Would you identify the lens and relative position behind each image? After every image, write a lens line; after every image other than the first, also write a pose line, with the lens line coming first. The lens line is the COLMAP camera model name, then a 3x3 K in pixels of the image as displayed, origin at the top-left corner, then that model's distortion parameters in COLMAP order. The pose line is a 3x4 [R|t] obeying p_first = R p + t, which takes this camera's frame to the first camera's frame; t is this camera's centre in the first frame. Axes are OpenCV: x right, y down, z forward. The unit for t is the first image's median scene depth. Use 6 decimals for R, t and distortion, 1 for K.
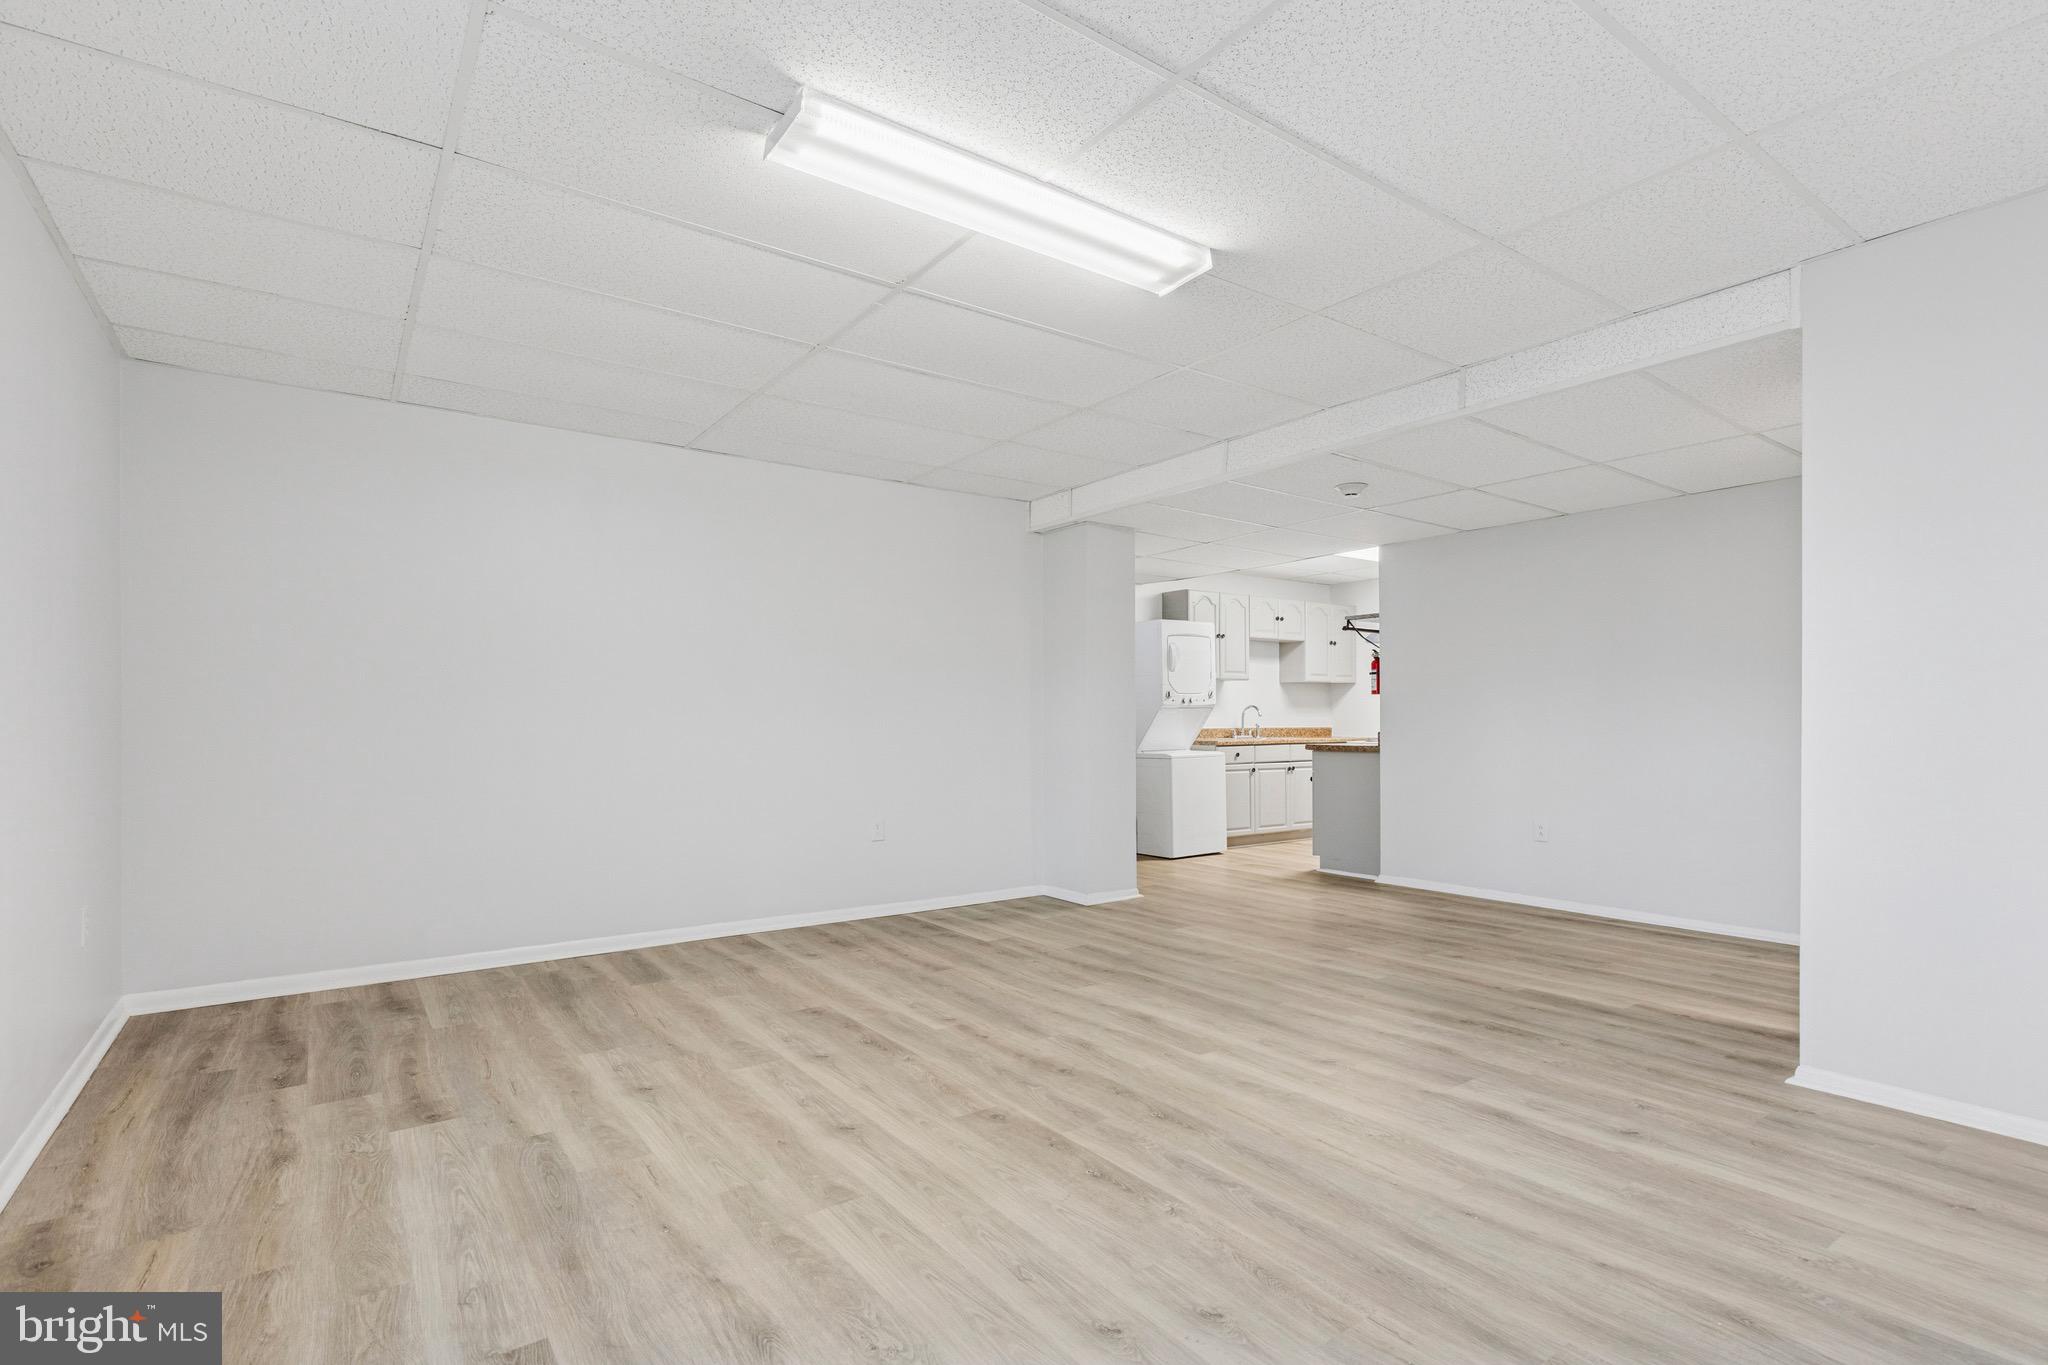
lens RADIAL K [[986.9, 0, 1030.1], [0, 986.9, 720.0], [0, 0, 1]] dist [-0.007891, 0.005569]
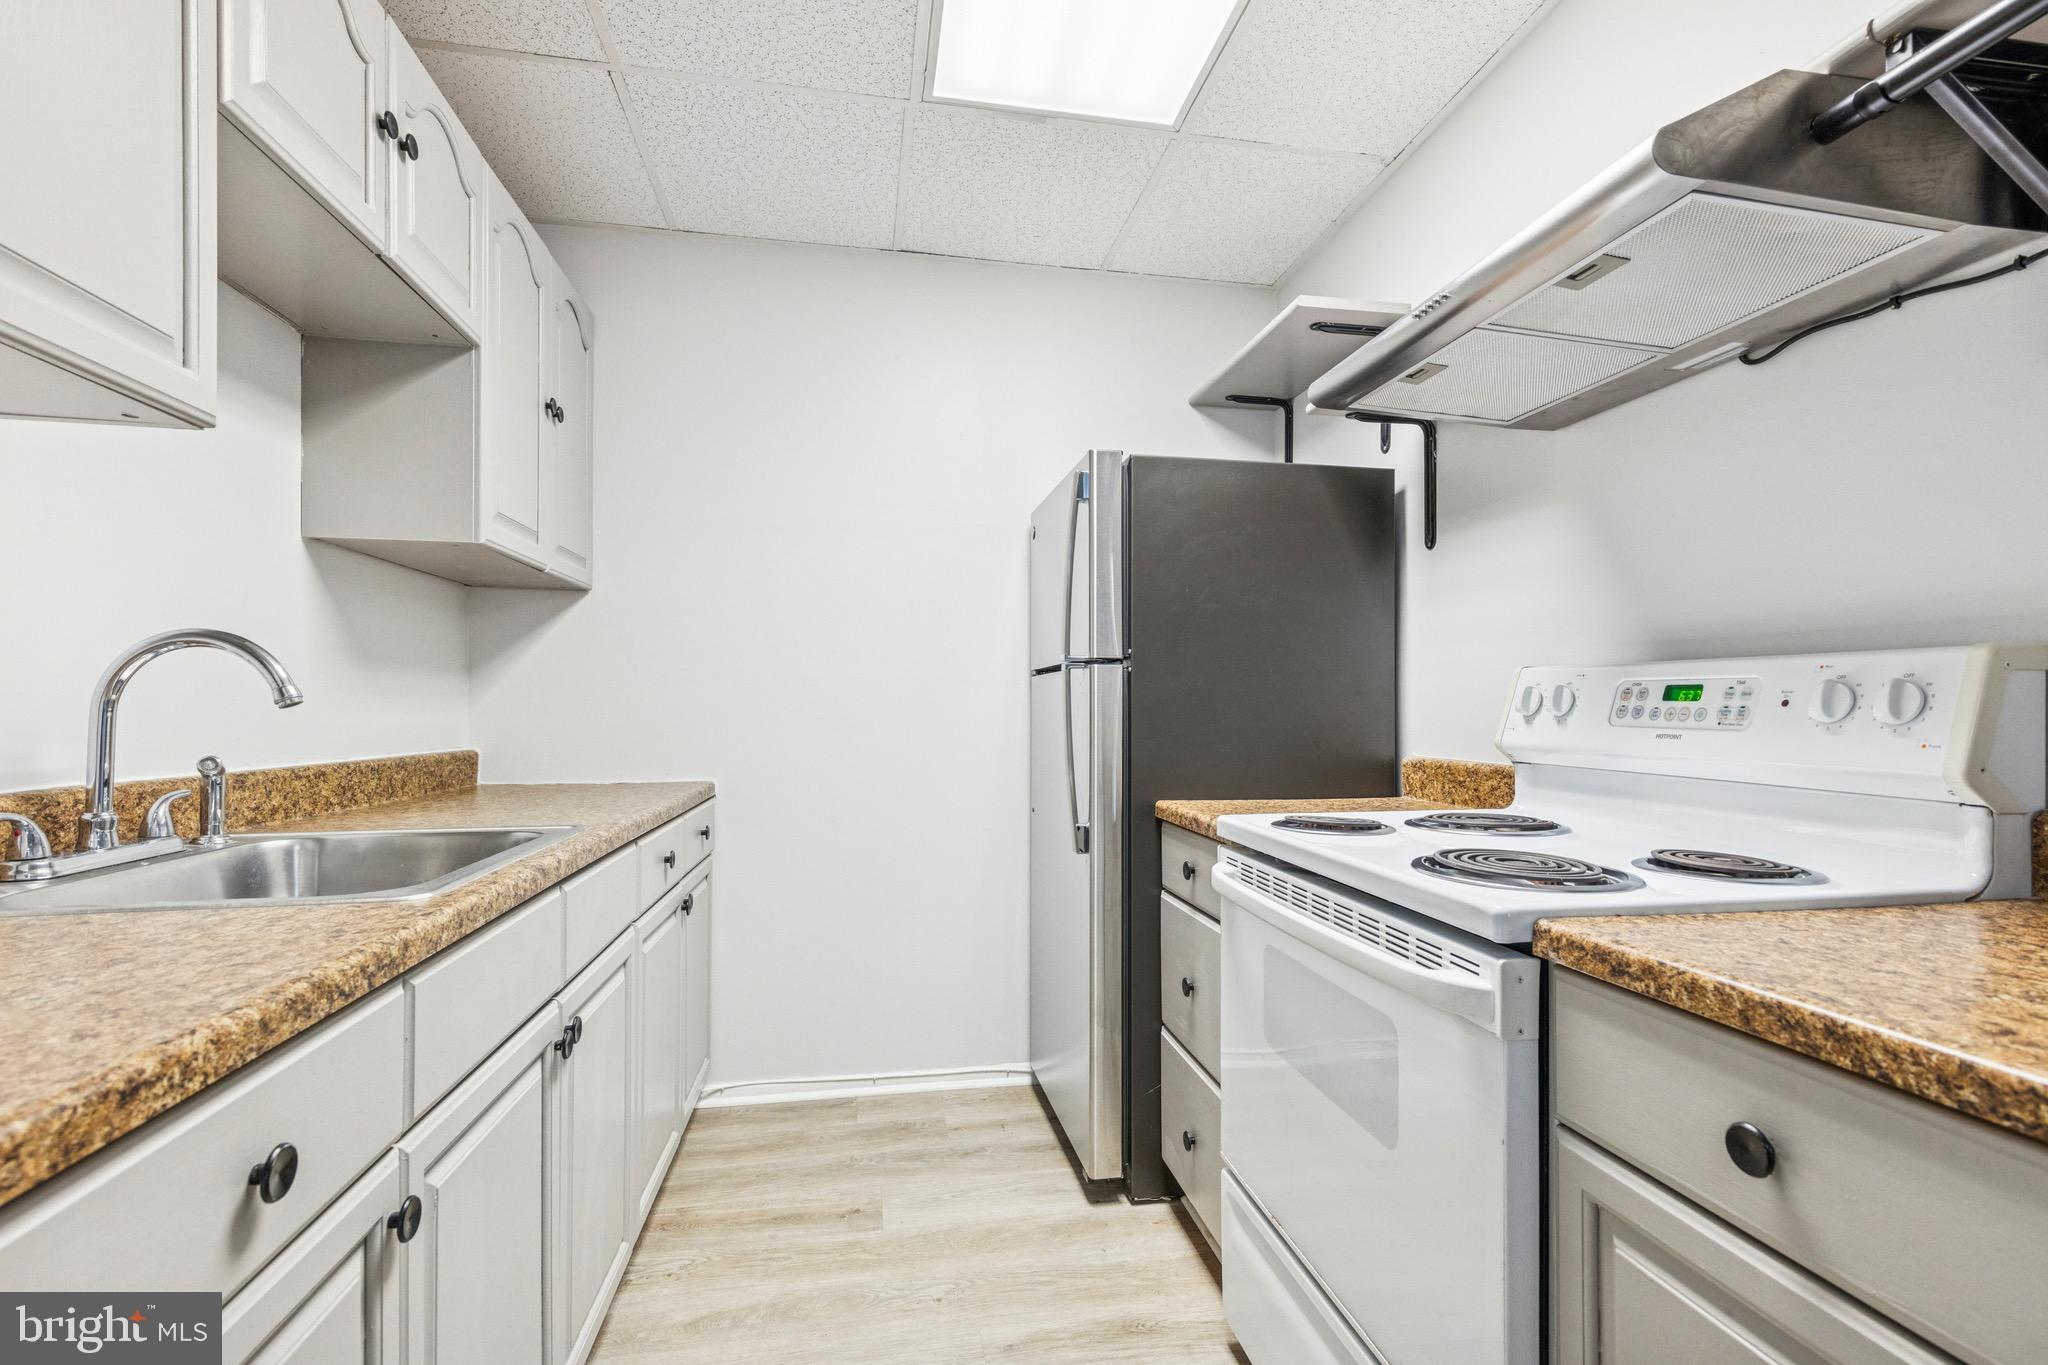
lens RADIAL K [[951.6, 0, 1048.6], [0, 951.6, 709.1], [0, 0, 1]] dist [0.009831, -0.001372]
pose [[0.422337, 0.002223, 0.906436, 0.153835], [0.000672, 0.999996, -0.002765, -0.002941], [-0.906439, 0.001777, 0.422334, 0.846499]]
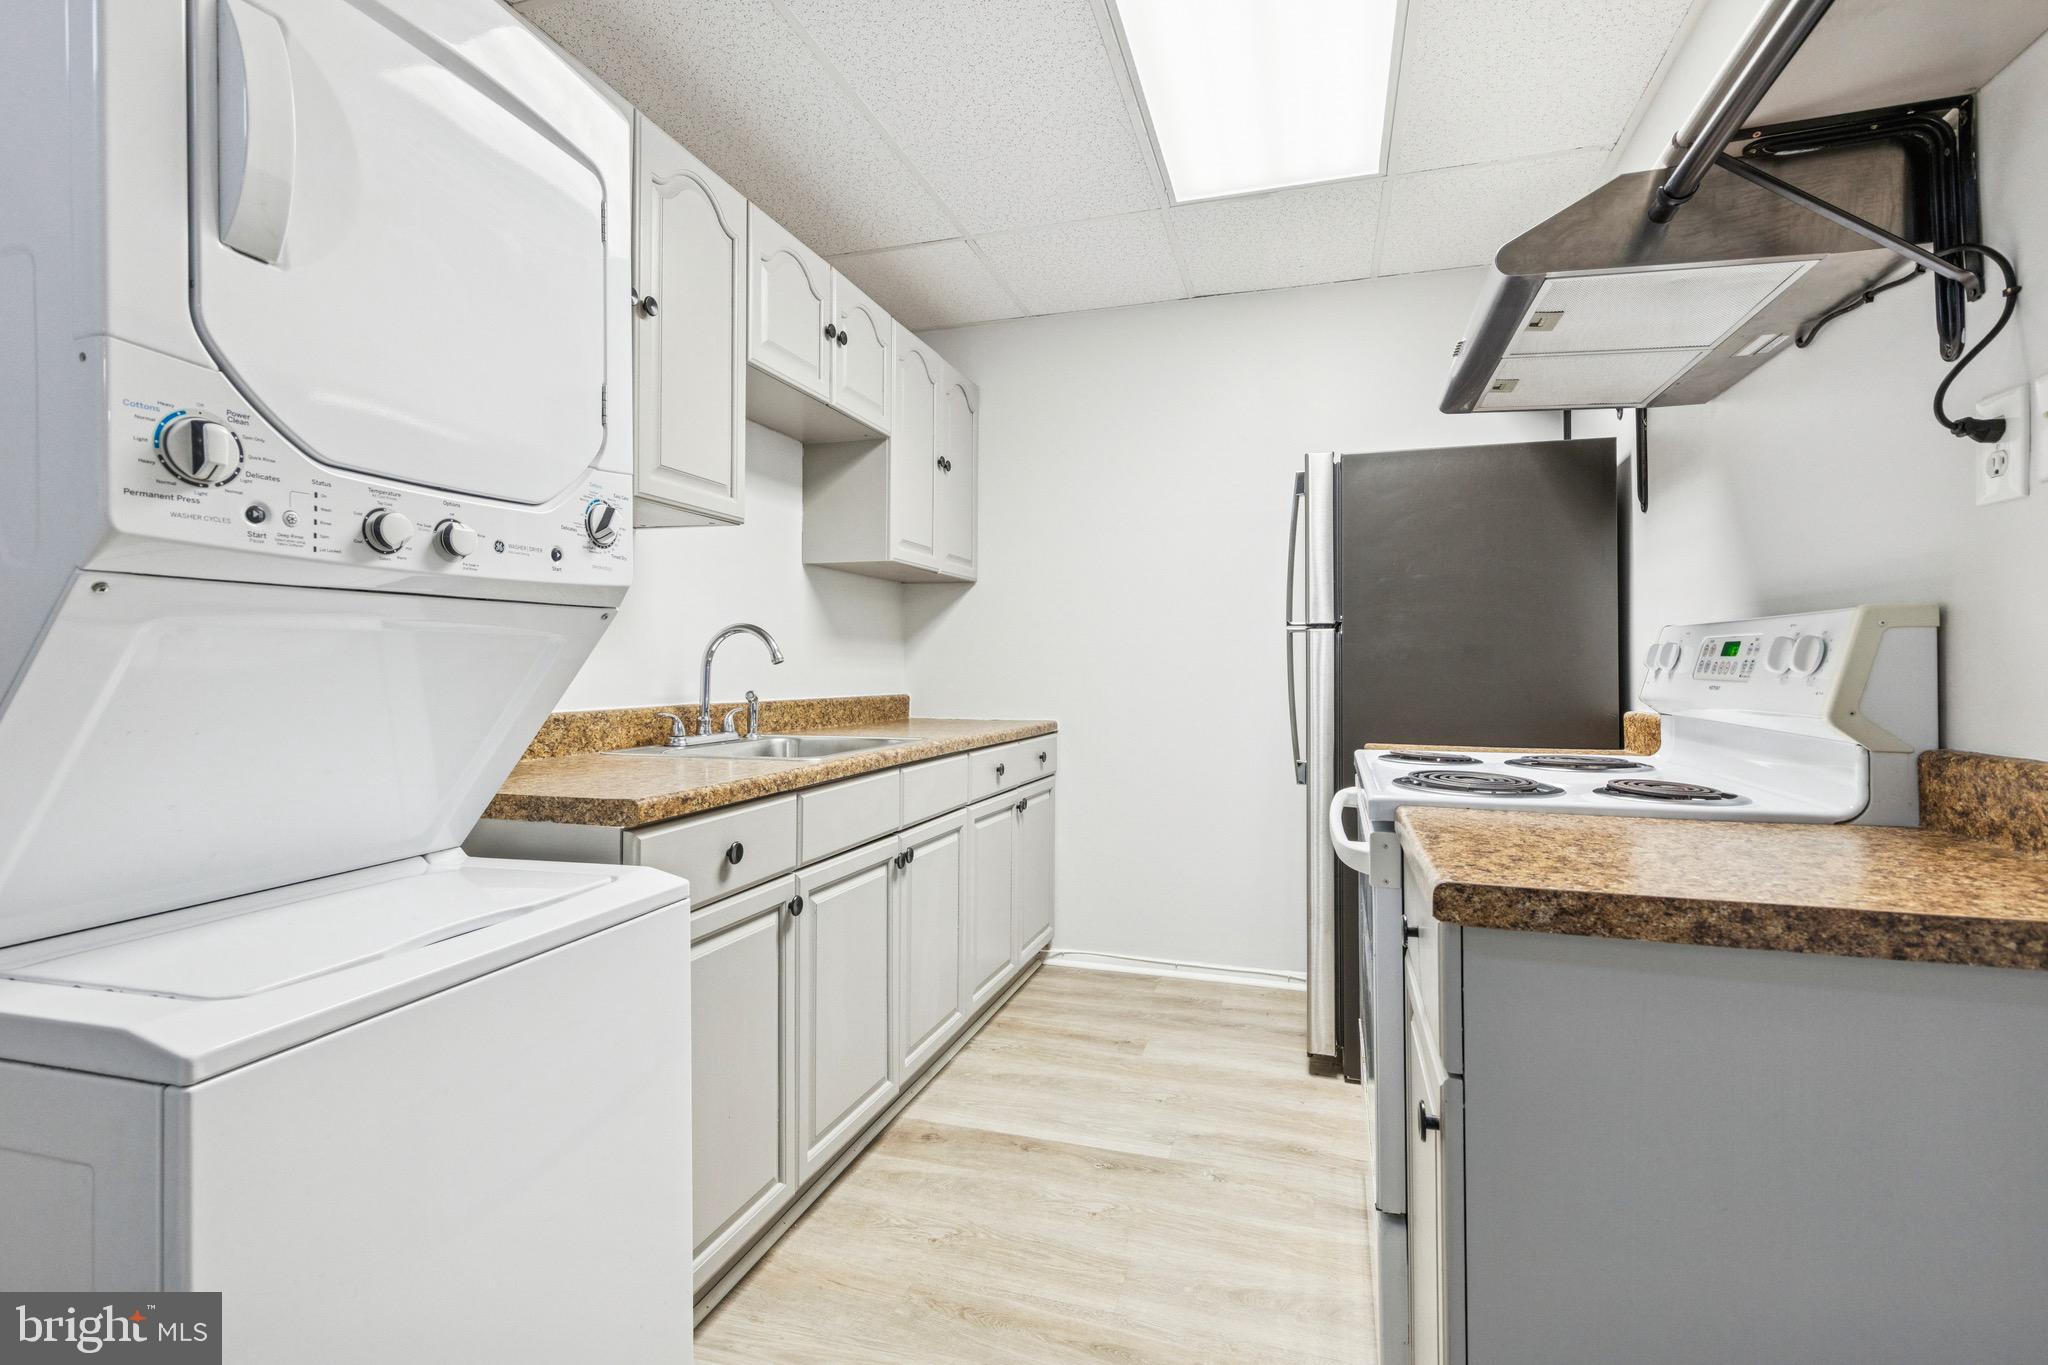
lens RADIAL K [[953.4, 0, 1030.5], [0, 953.4, 656.9], [0, 0, 1]] dist [-0.000416, -0.000467]
pose [[0.801077, 0.010233, 0.598473, 0.132162], [-0.001131, 0.999878, -0.015582, -0.001623], [-0.598560, 0.011806, 0.800991, 0.752851]]
